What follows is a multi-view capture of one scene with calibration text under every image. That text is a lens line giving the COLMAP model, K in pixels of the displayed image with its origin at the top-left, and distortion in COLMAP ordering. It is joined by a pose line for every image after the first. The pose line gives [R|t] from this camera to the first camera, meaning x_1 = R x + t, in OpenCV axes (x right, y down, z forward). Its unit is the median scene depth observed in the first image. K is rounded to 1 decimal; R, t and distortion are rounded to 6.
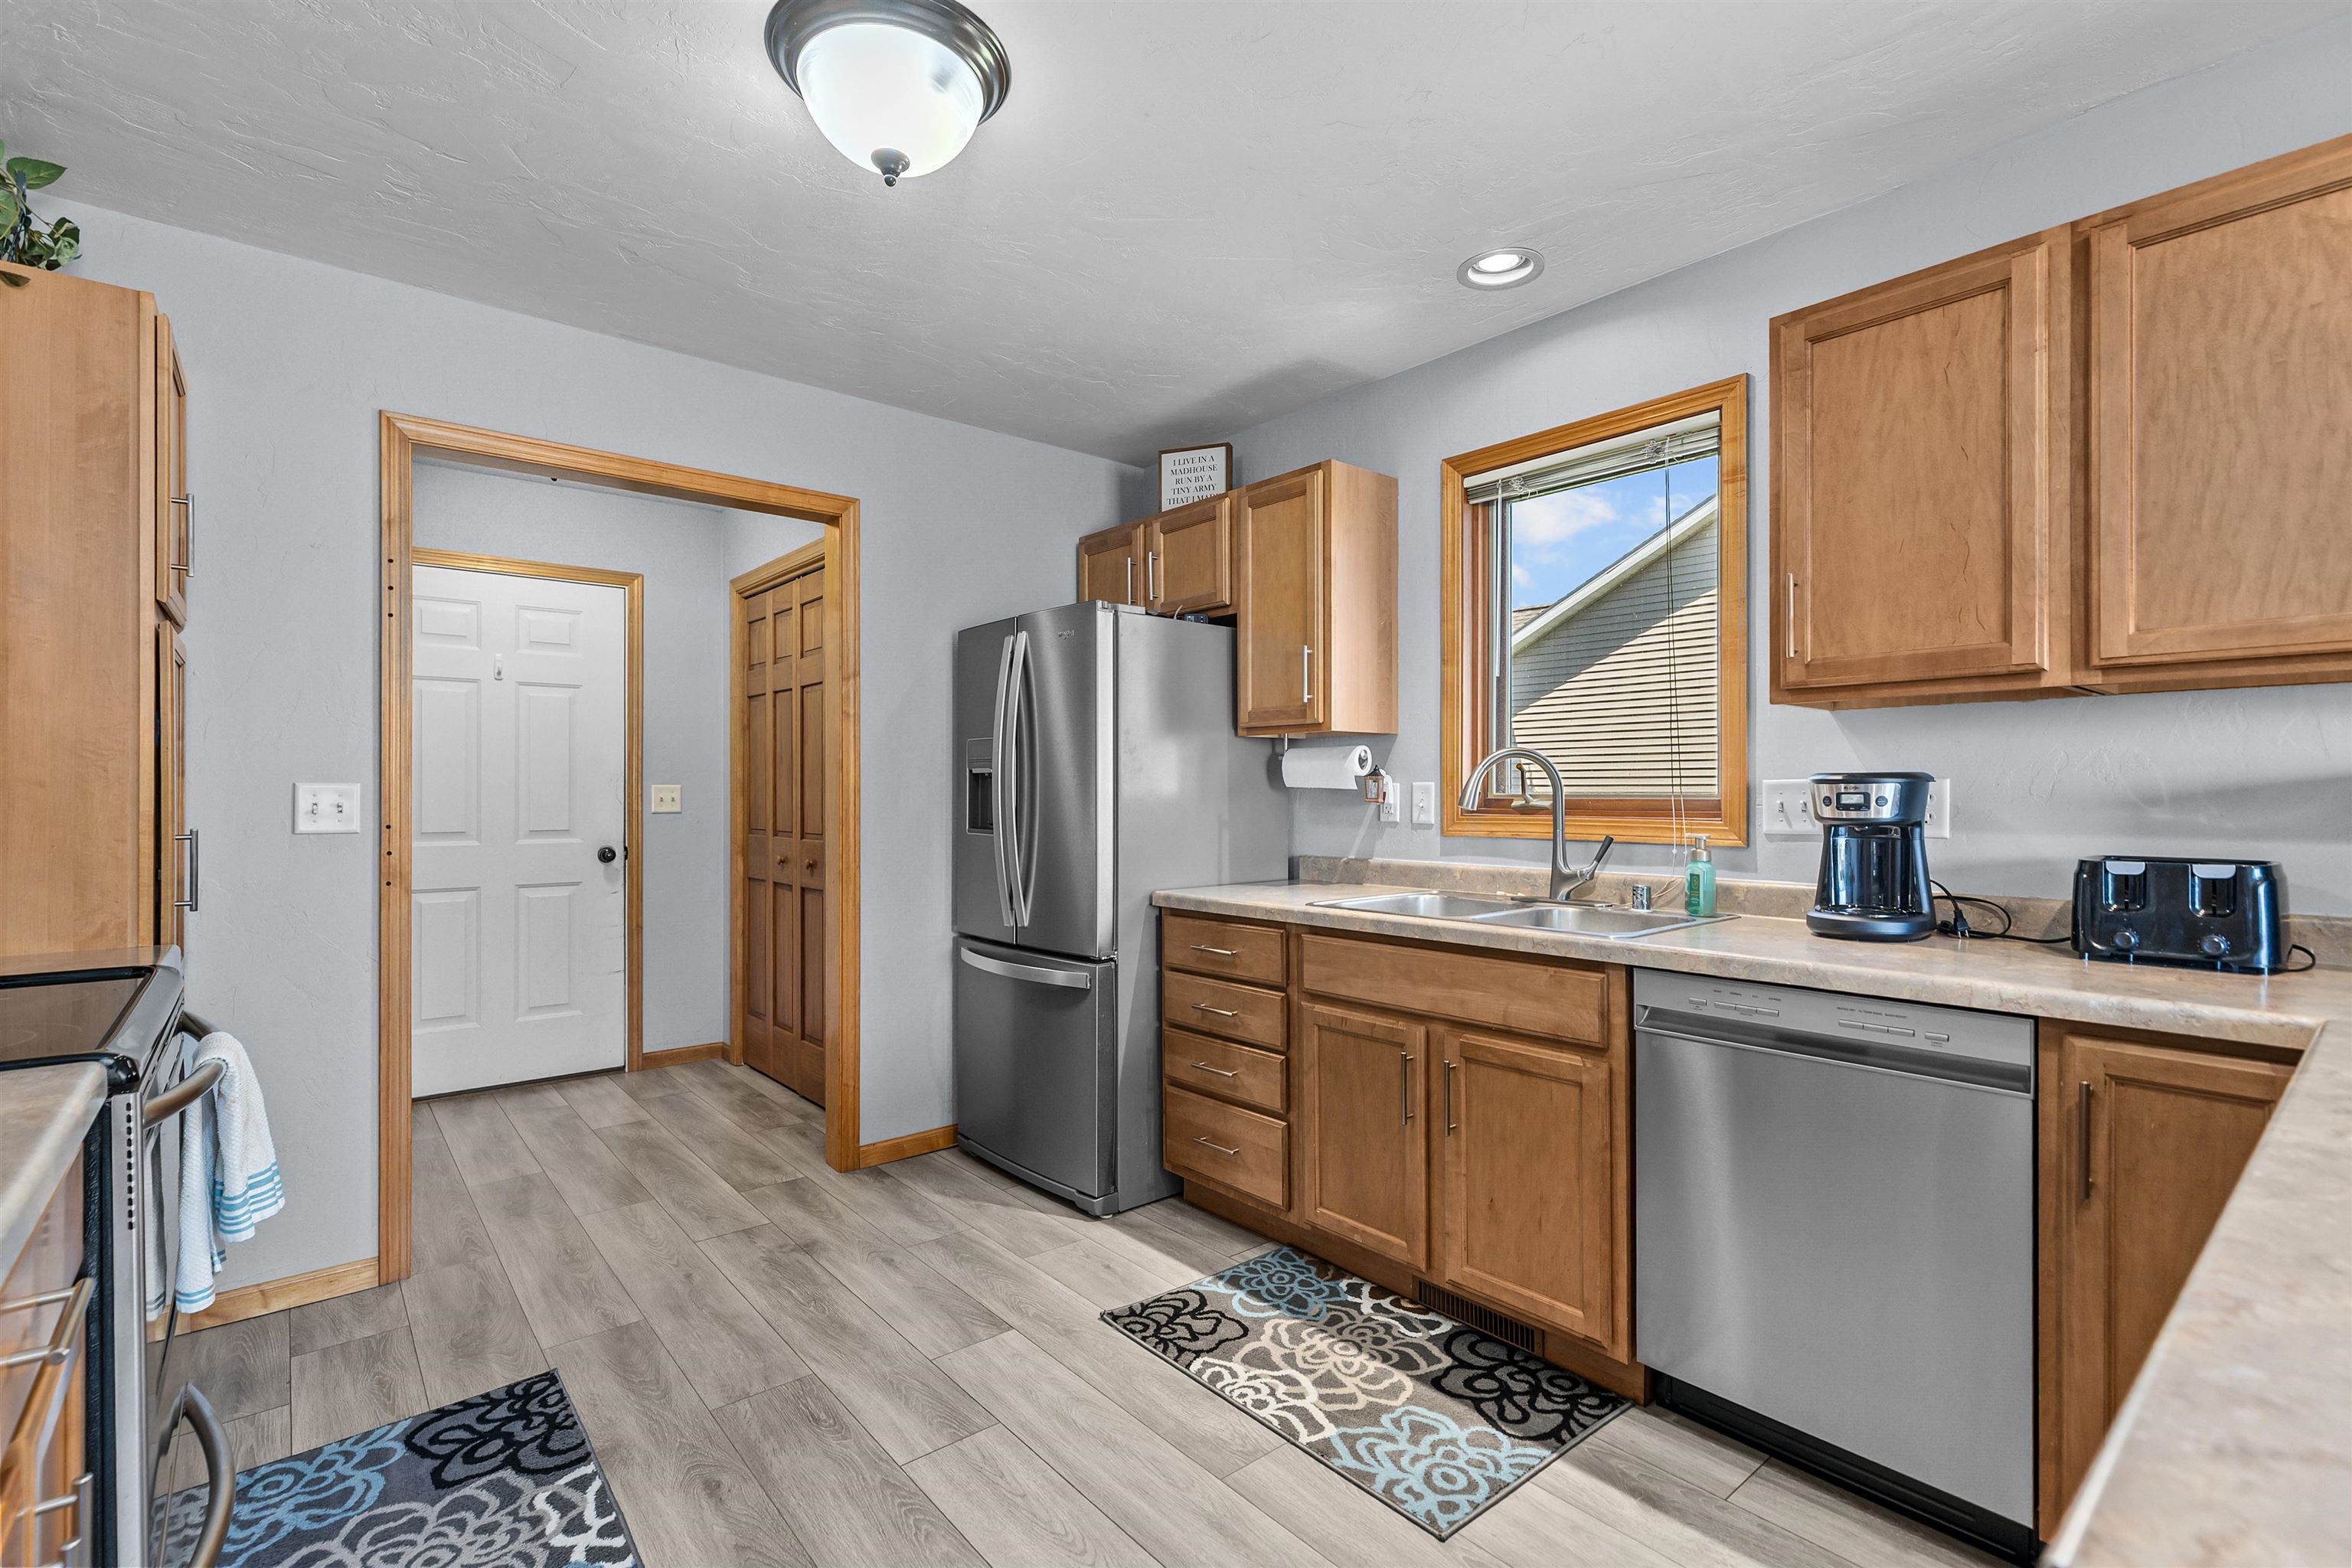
lens RADIAL K [[1061.3, 0, 1169.5], [0, 1061.3, 795.3], [0, 0, 1]] dist [0.007580, -0.002248]
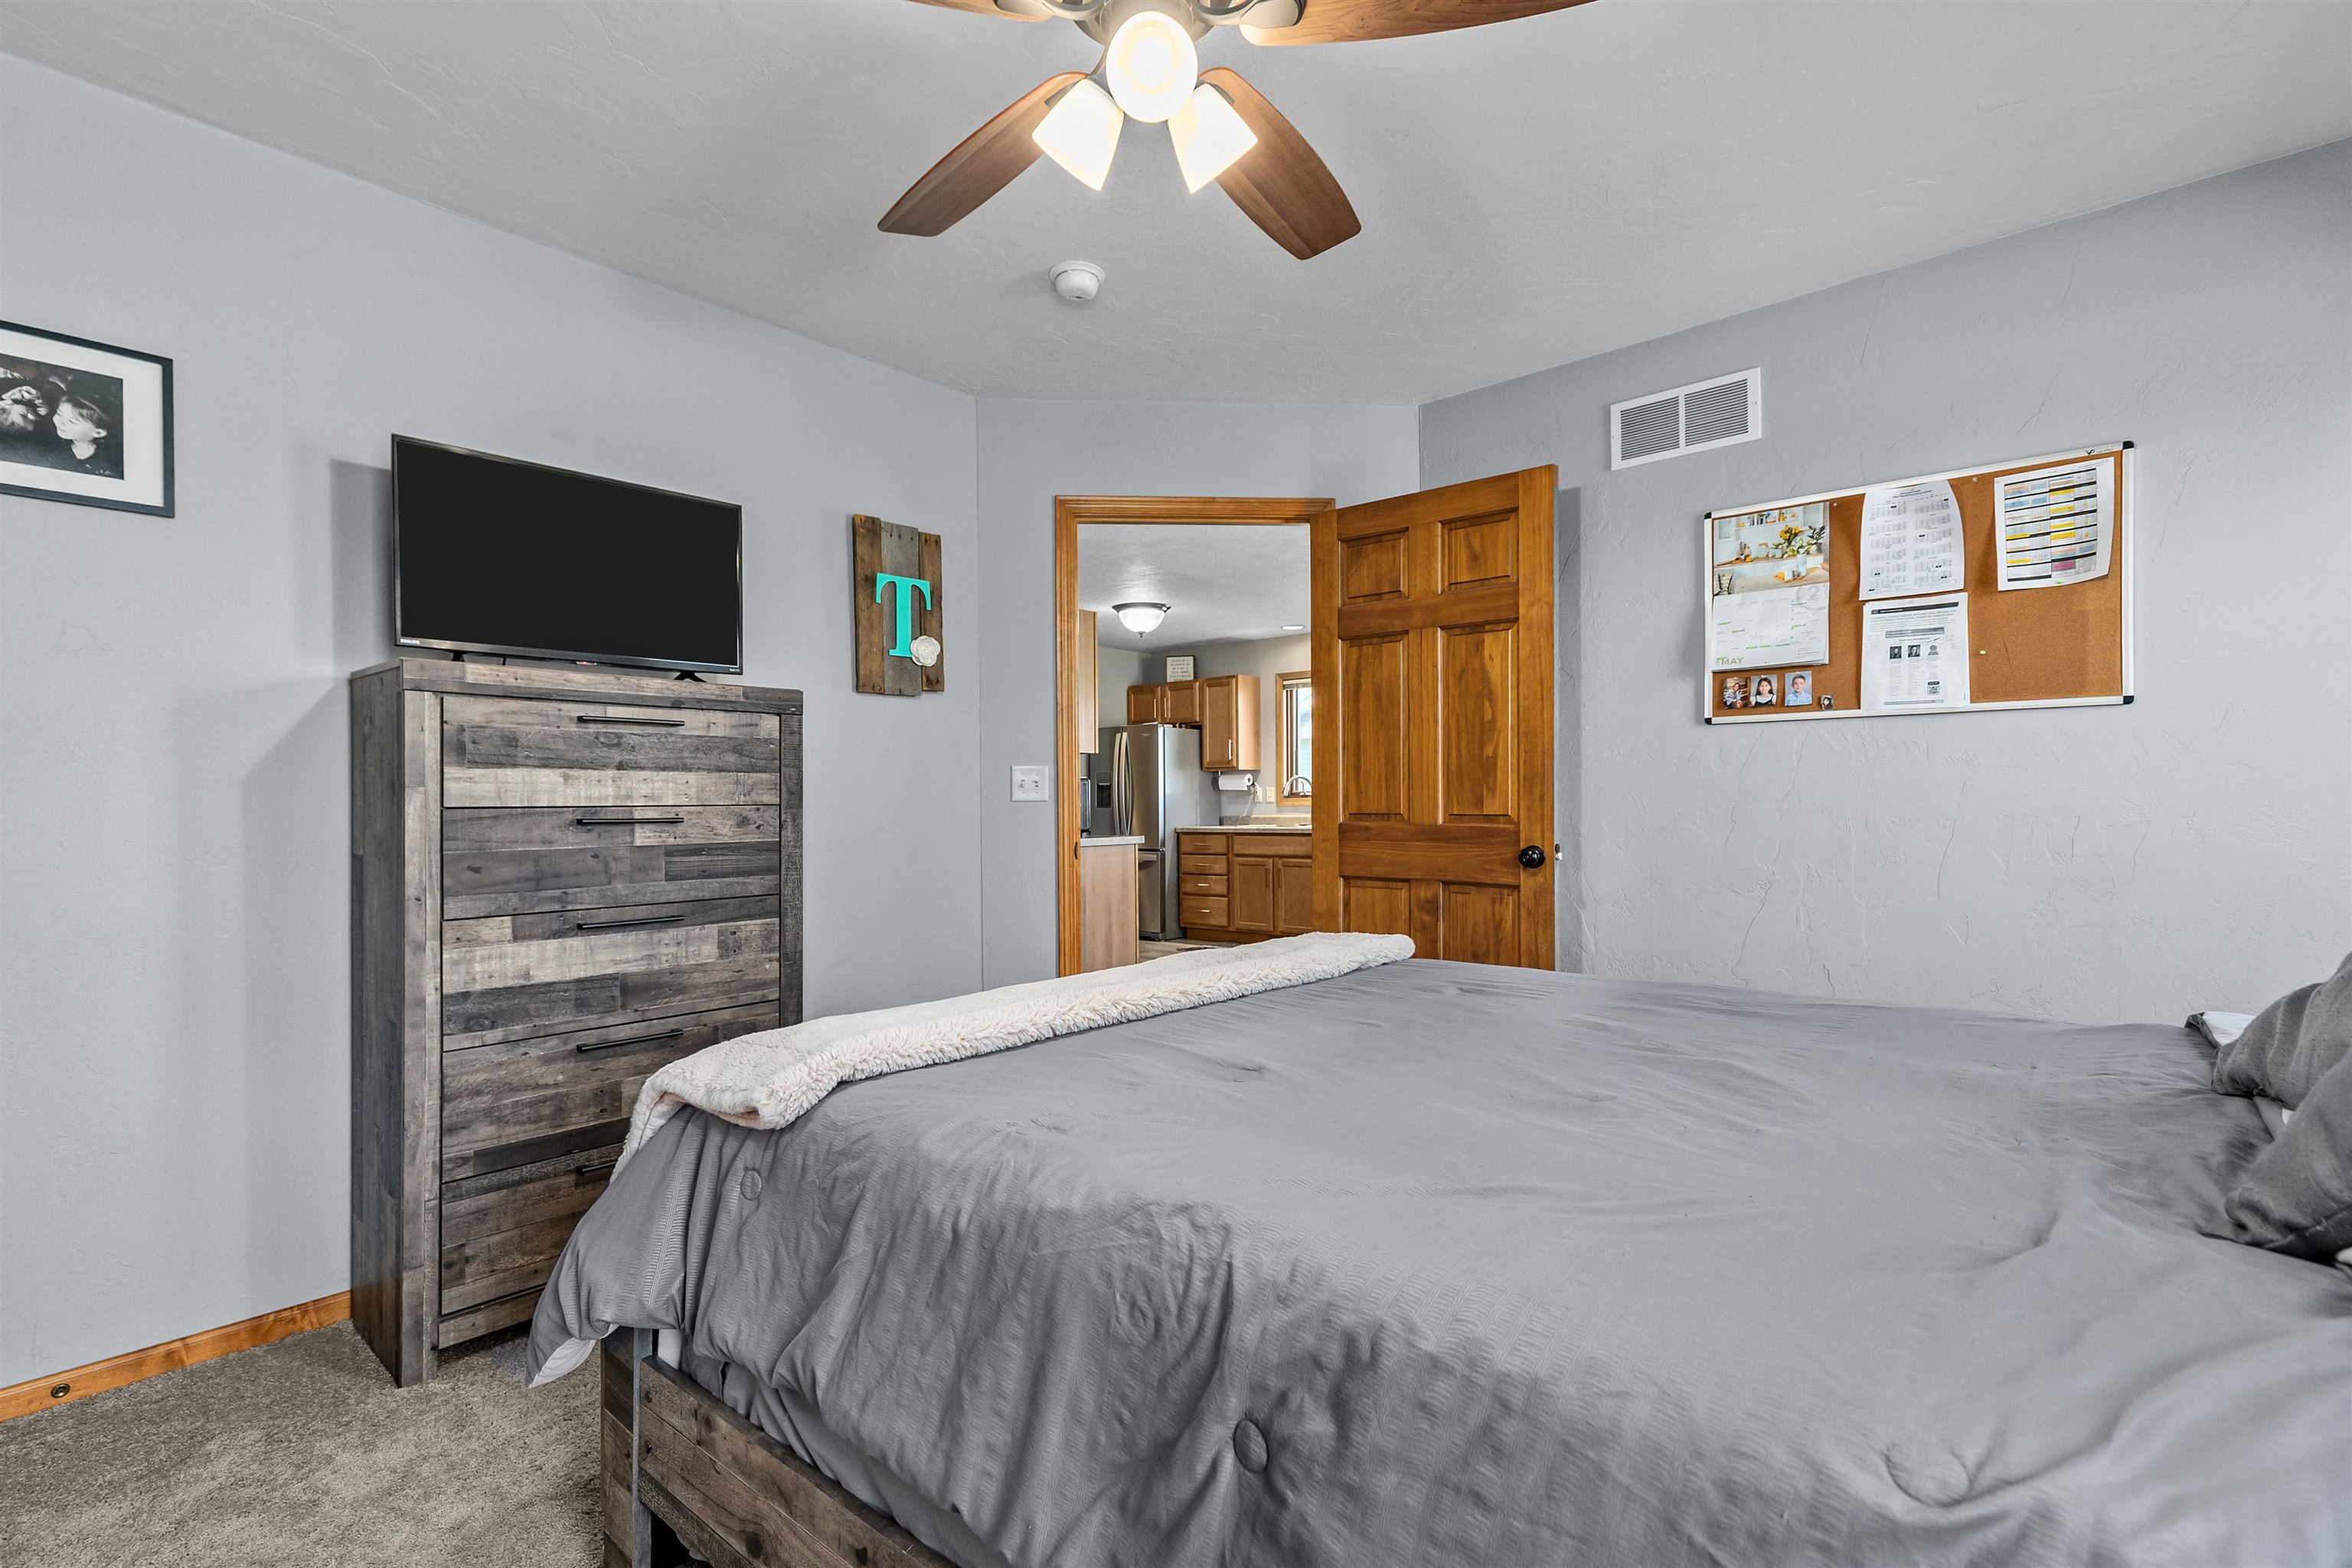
lens RADIAL K [[1061.3, 0, 1164.8], [0, 1061.3, 799.7], [0, 0, 1]] dist [0.007580, -0.002248]
pose [[0.989210, -0.003671, 0.146459, -0.511263], [0.005834, 0.999880, -0.014346, 0.067314], [-0.146389, 0.015046, 0.989113, -1.981313]]
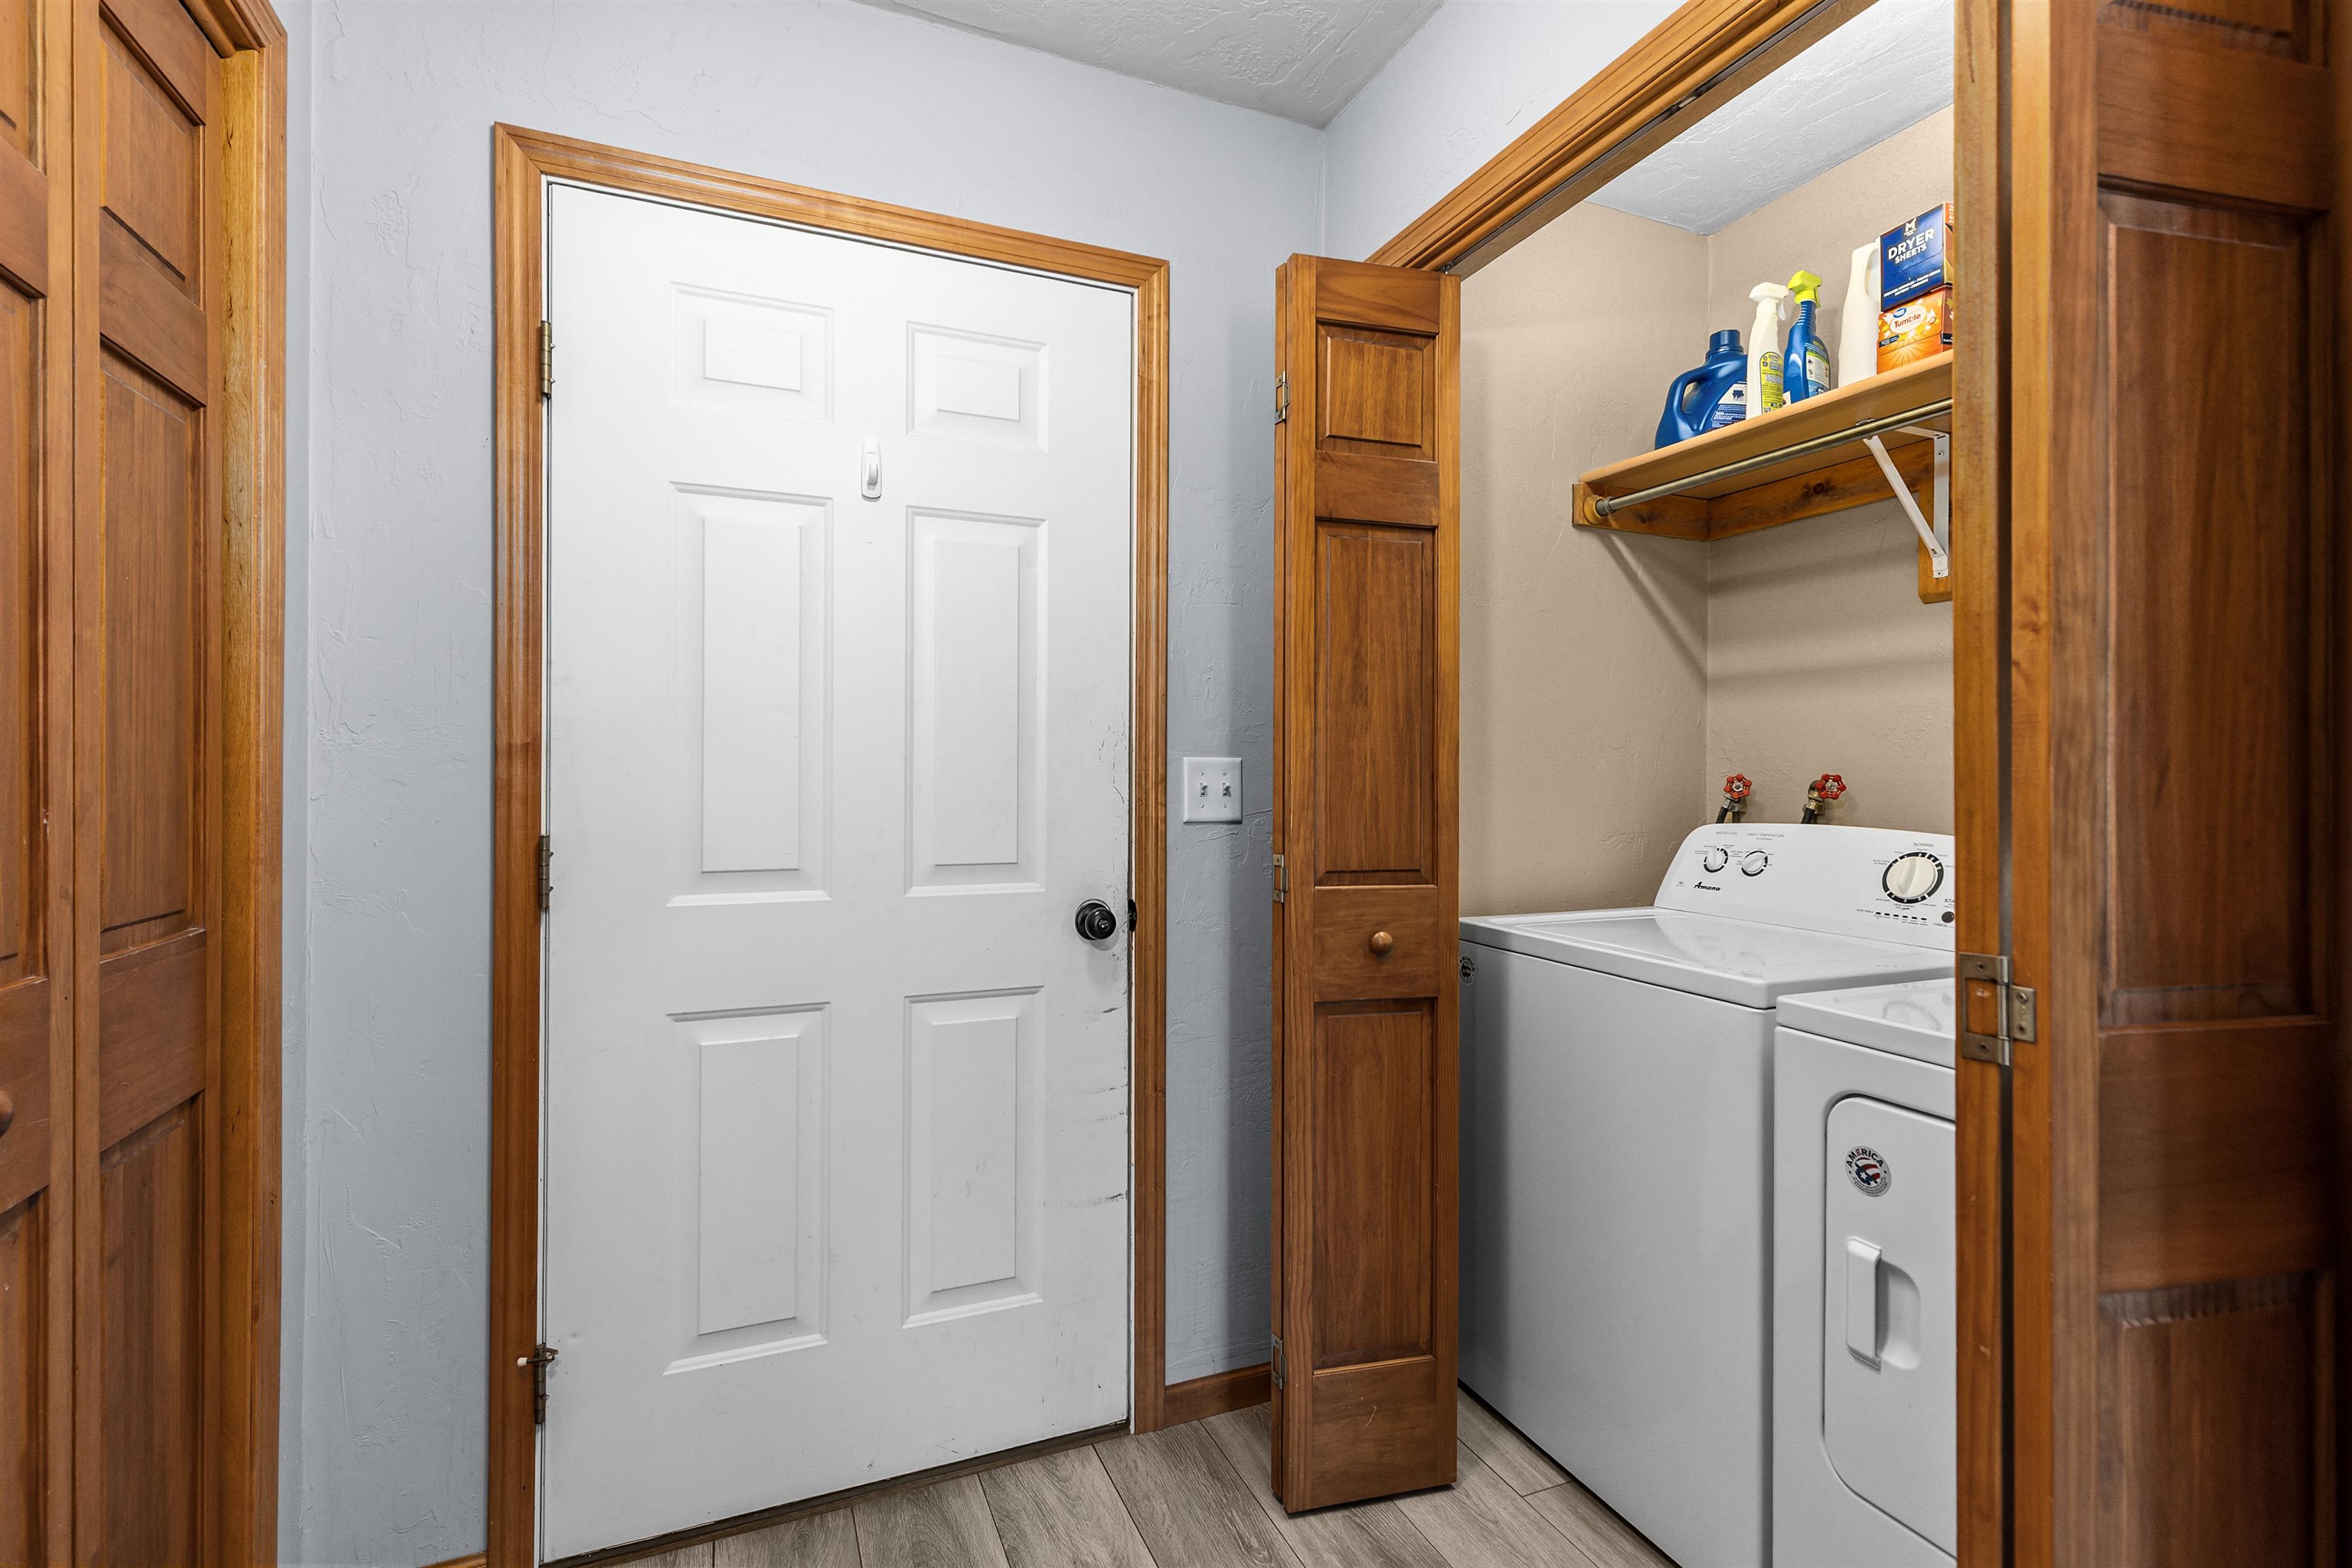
lens RADIAL K [[1061.3, 0, 1173.8], [0, 1061.3, 774.4], [0, 0, 1]] dist [0.007580, -0.002248]
pose [[0.946795, 0.002182, -0.321830, -0.597875], [-0.003531, 0.999987, -0.003609, -0.001675], [0.321818, 0.004553, 0.946791, 1.003342]]
